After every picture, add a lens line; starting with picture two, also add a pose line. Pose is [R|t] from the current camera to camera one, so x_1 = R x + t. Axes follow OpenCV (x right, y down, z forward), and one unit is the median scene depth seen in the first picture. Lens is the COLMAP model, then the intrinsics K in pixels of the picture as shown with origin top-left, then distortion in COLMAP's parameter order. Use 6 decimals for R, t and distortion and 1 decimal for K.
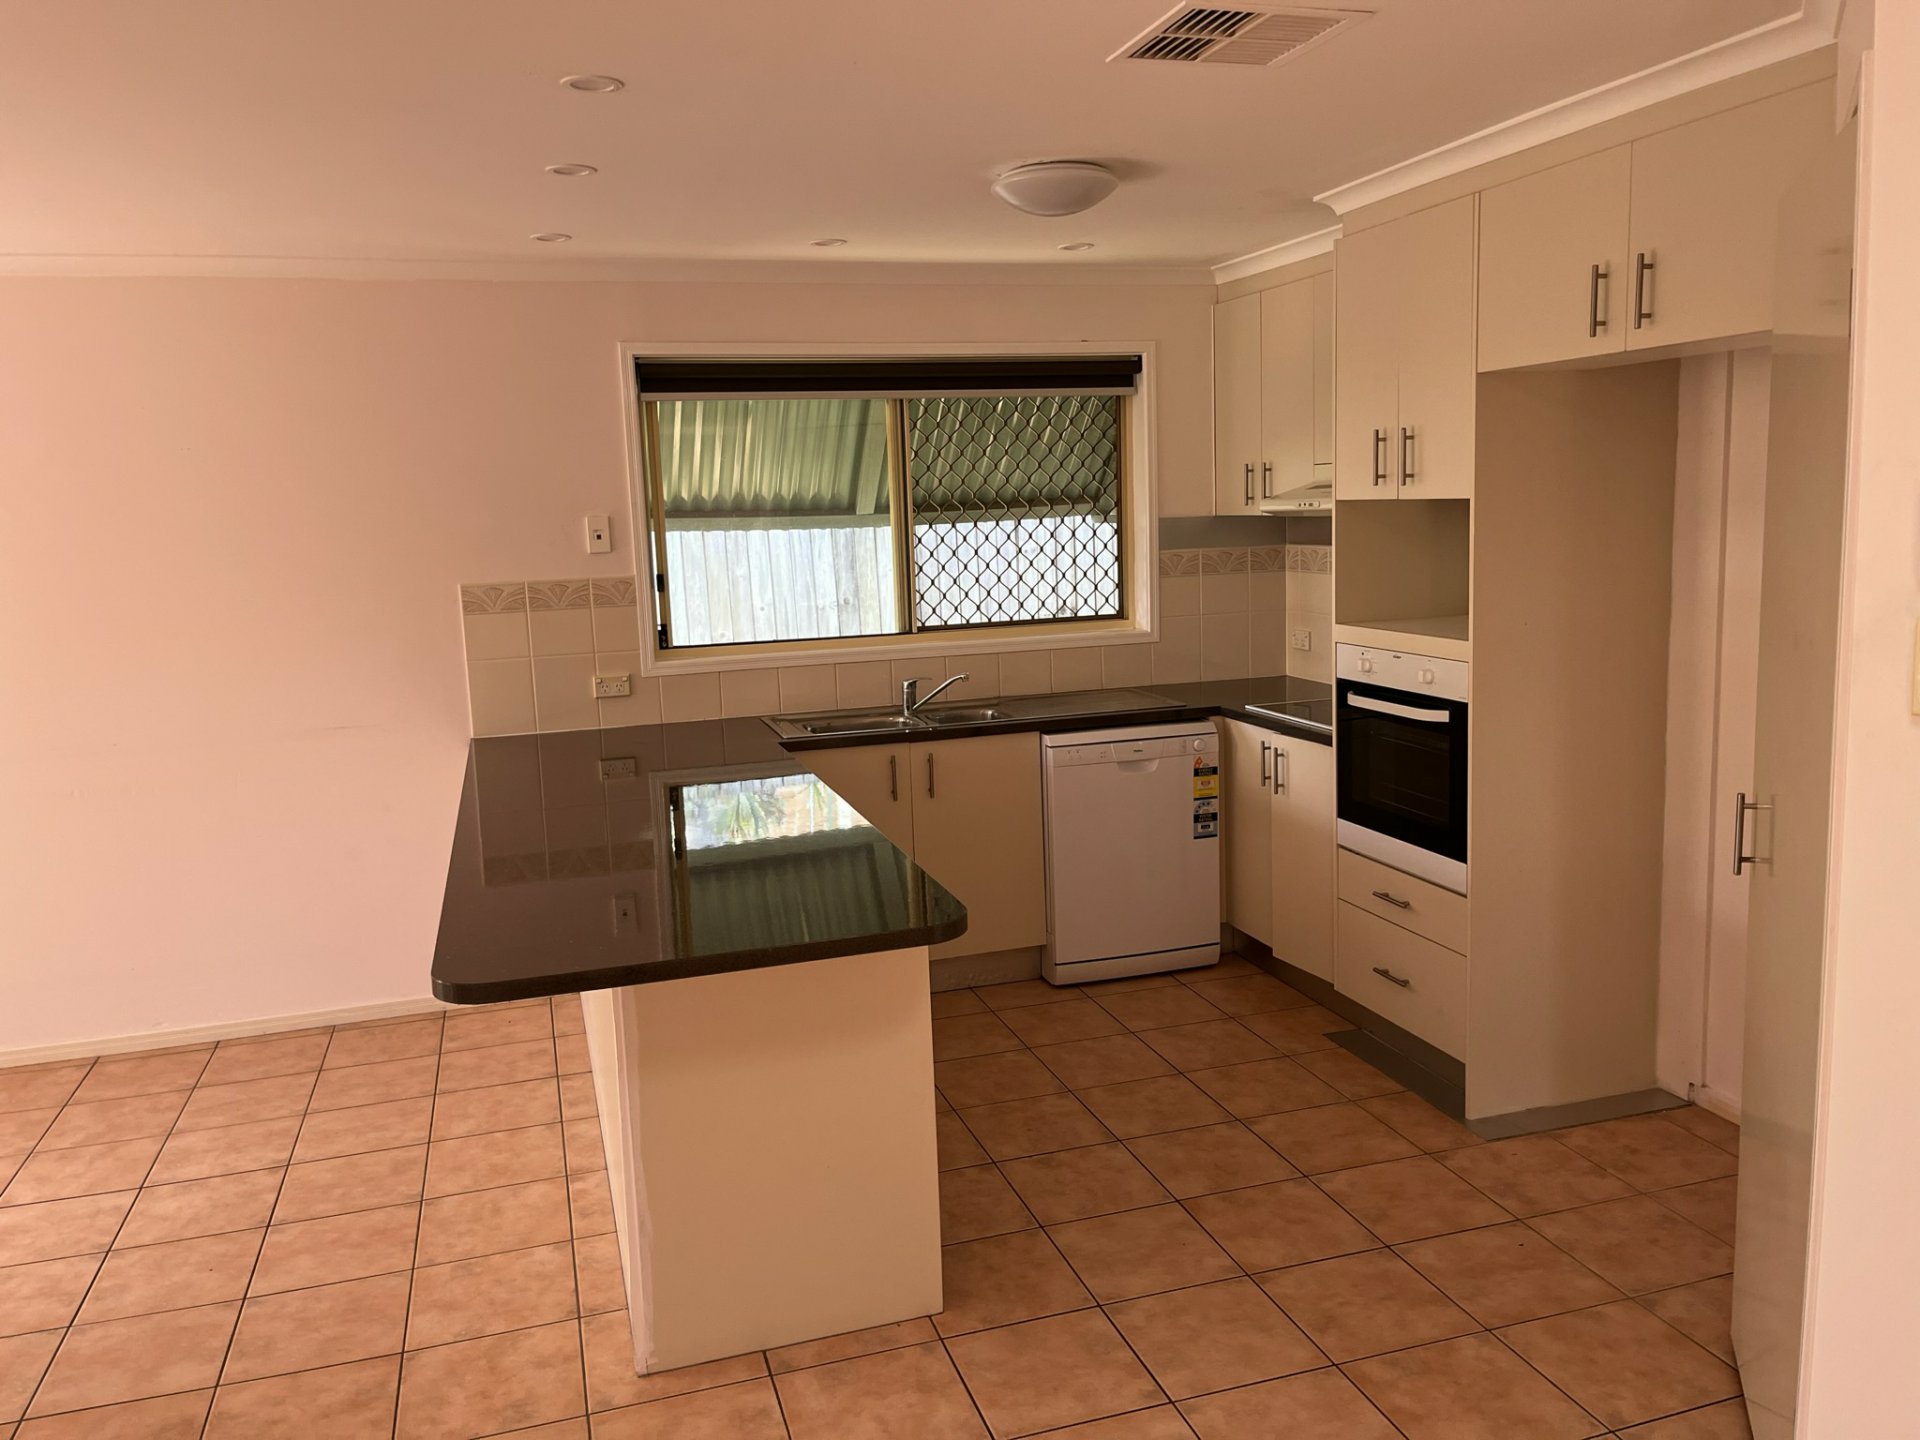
lens RADIAL K [[1455.7, 0, 986.4], [0, 1455.7, 721.1], [0, 0, 1]] dist [0.079607, -0.117480]
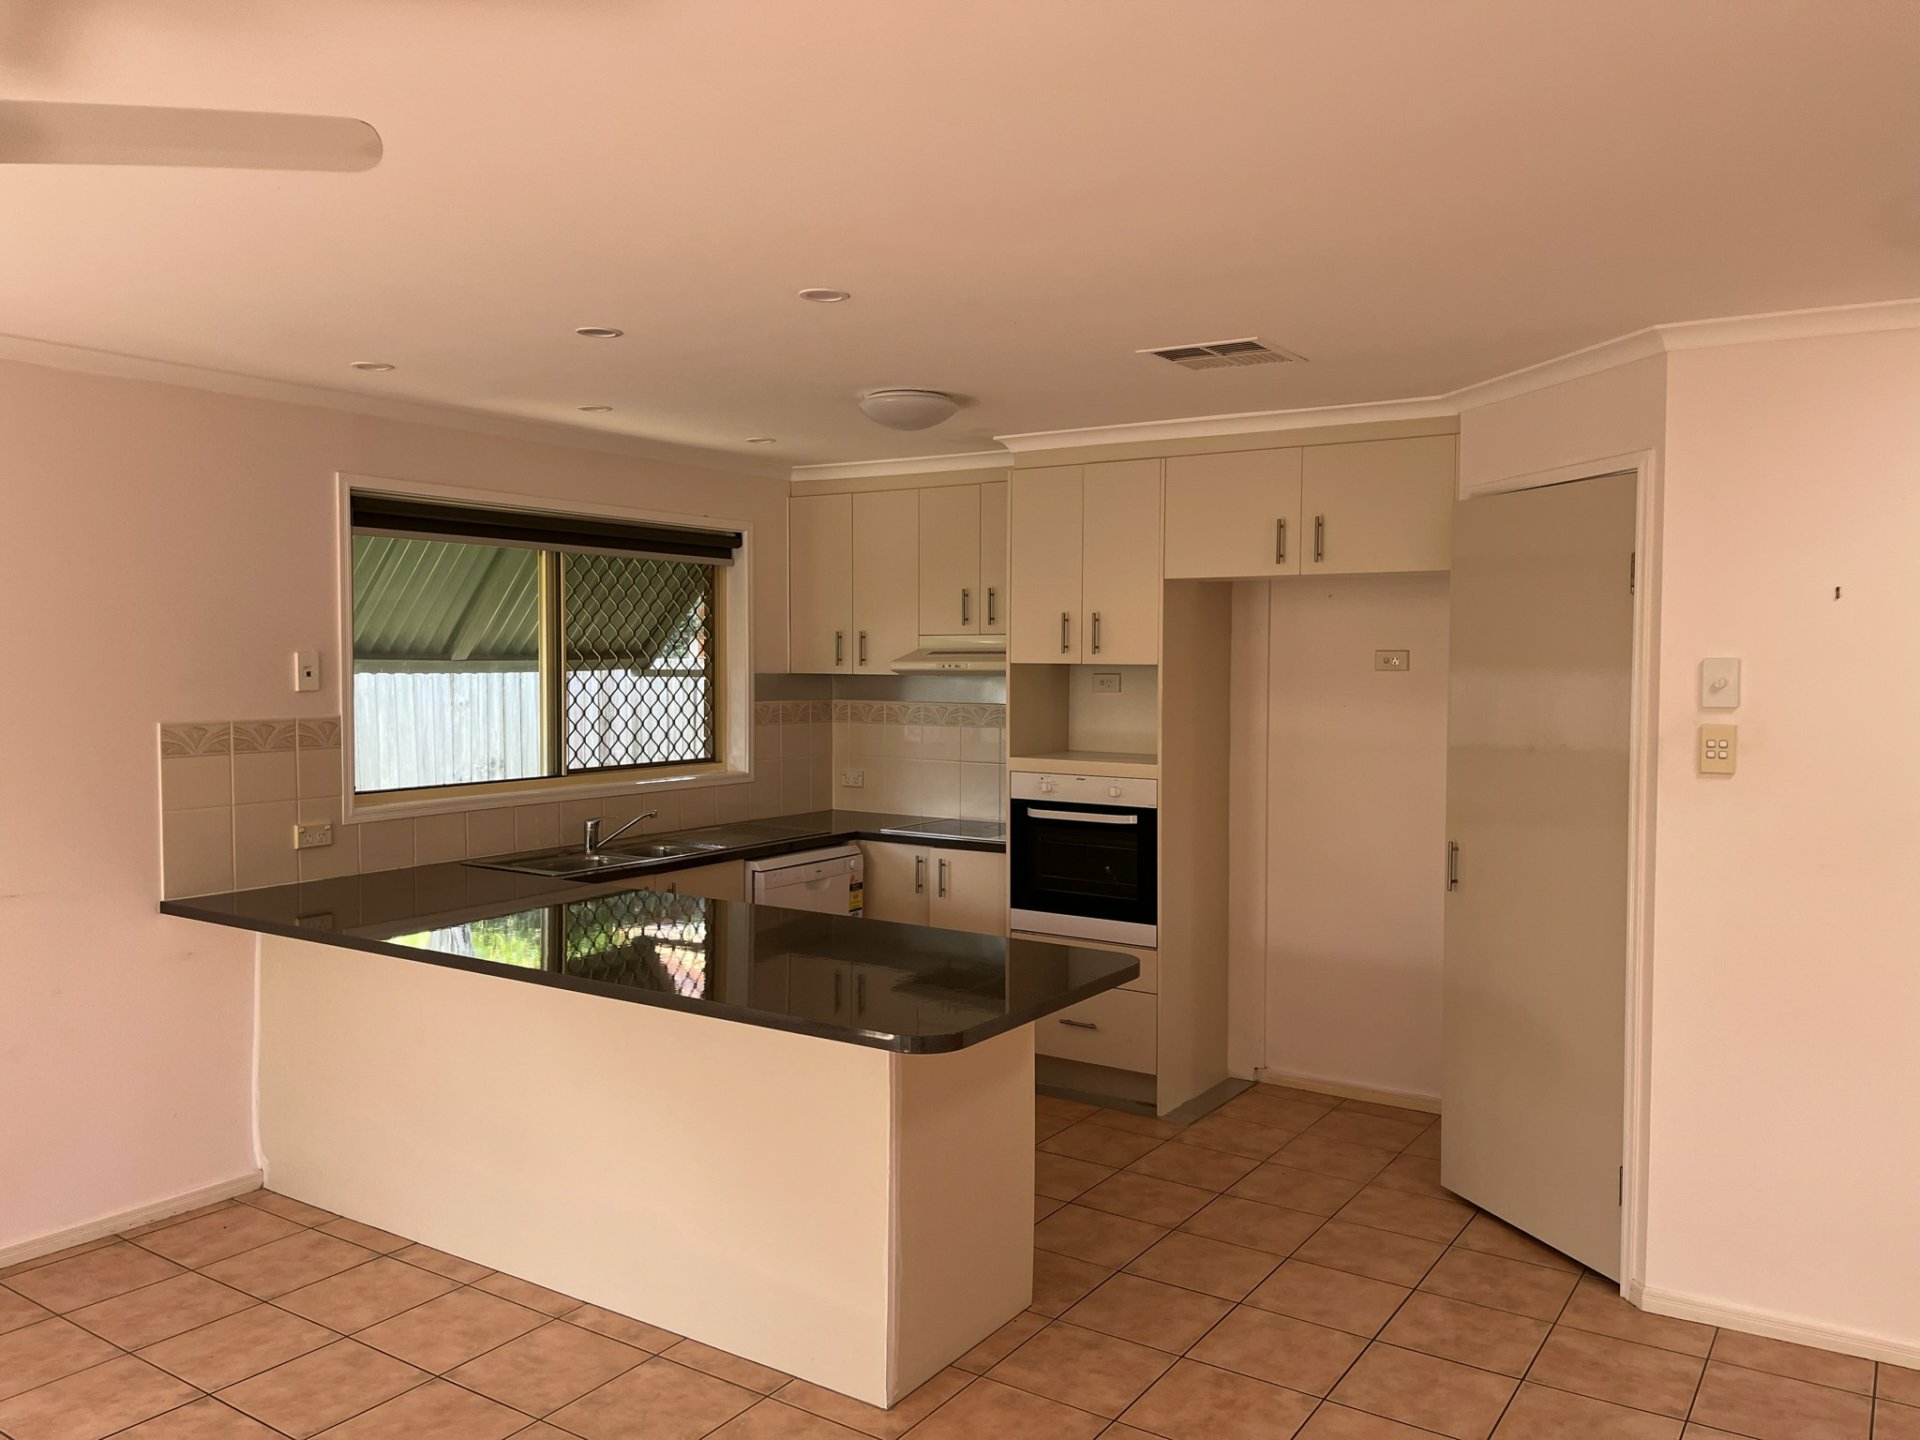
lens RADIAL K [[1455.7, 0, 986.4], [0, 1455.7, 721.1], [0, 0, 1]] dist [0.079607, -0.117480]
pose [[0.769308, 0.010165, 0.638797, -0.533387], [0.065524, 0.993345, -0.094718, 0.020317], [-0.635509, 0.114724, 0.763523, 0.020295]]
